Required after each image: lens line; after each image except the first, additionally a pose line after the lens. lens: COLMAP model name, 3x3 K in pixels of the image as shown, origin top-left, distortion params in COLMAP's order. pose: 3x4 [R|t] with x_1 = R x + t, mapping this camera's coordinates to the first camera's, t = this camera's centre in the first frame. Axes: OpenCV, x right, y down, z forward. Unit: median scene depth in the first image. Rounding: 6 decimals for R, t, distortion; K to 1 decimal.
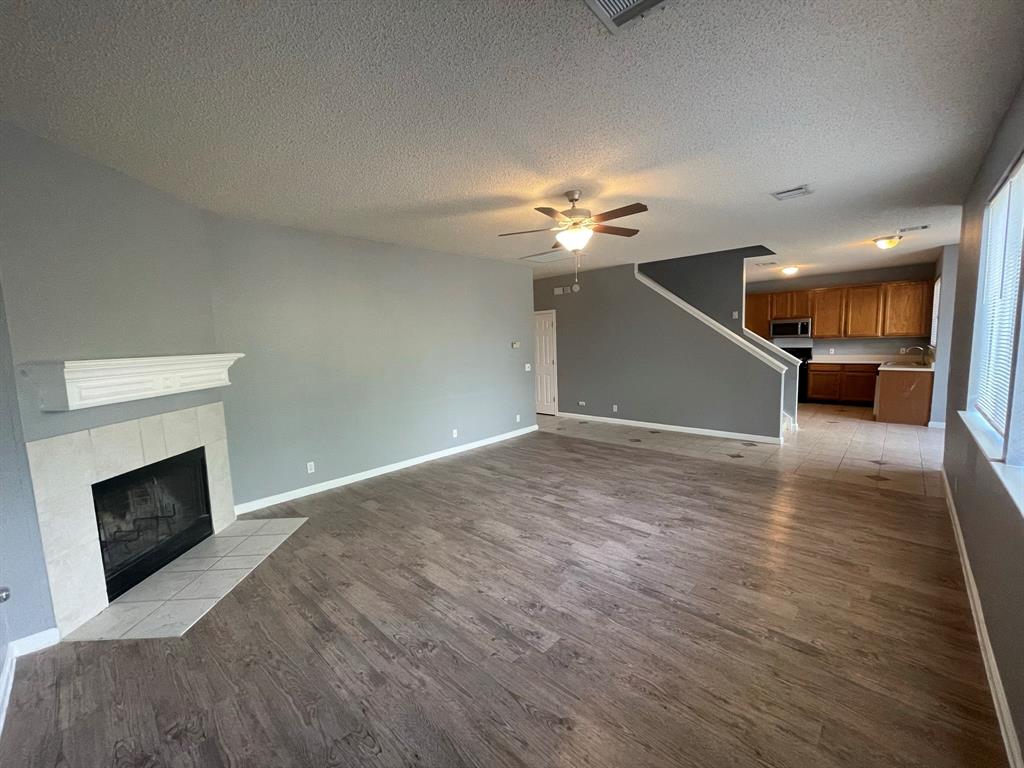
lens RADIAL K [[414.2, 0, 509.7], [0, 414.2, 386.4], [0, 0, 1]] dist [-0.001606, 0.000378]
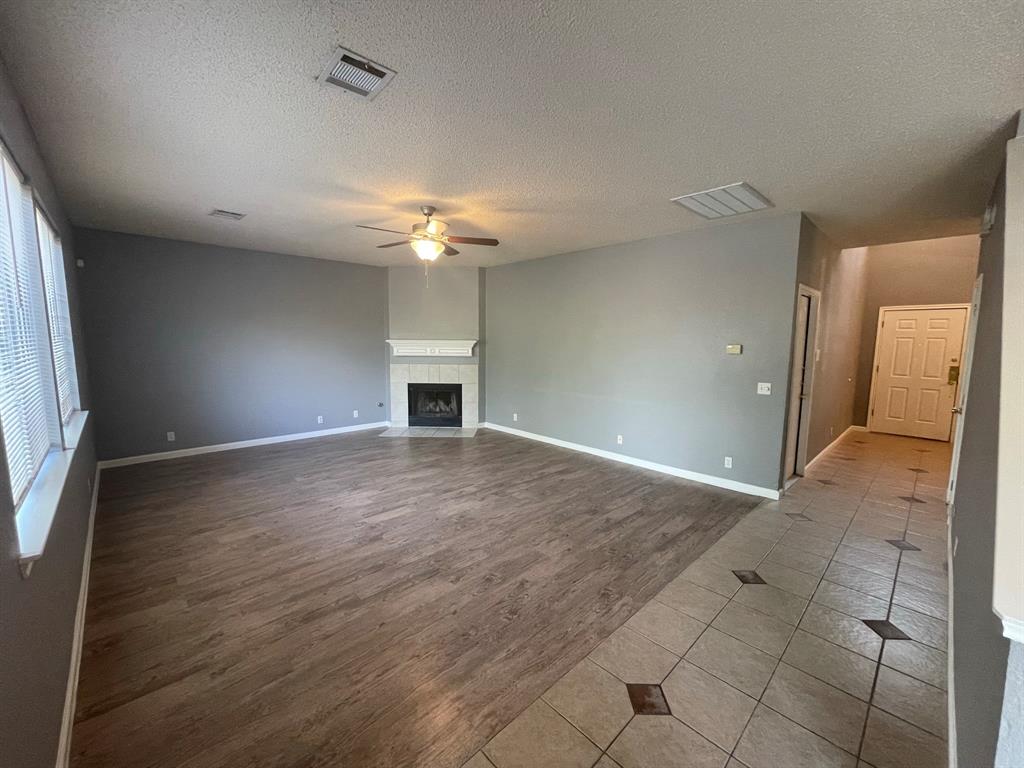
lens RADIAL K [[414.2, 0, 512.6], [0, 414.2, 383.3], [0, 0, 1]] dist [-0.001606, 0.000378]
pose [[-0.052152, 0.143618, -0.988258, 1.258964], [-0.116797, 0.981936, 0.148862, -0.192326], [0.991786, 0.123189, -0.034436, 1.274204]]
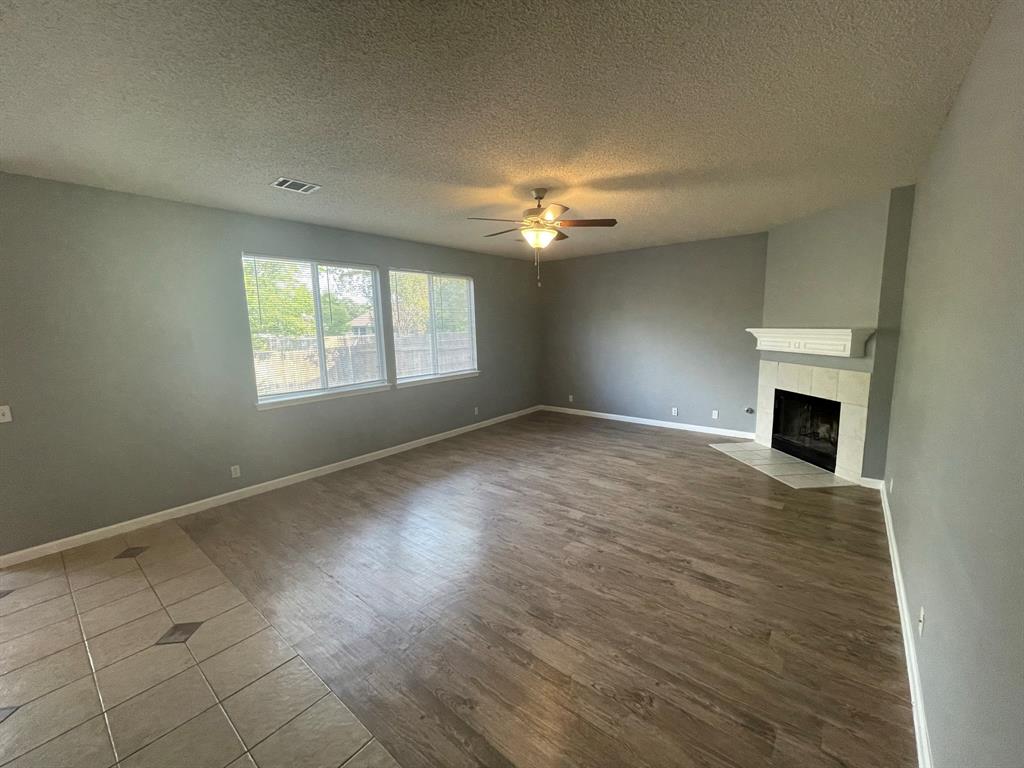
lens RADIAL K [[414.2, 0, 510.1], [0, 414.2, 381.9], [0, 0, 1]] dist [-0.001606, 0.000378]
pose [[-0.996100, 0.063013, -0.061754, 0.311433], [0.045683, 0.967165, 0.250009, -0.261656], [0.075480, 0.246213, -0.966272, 2.027118]]
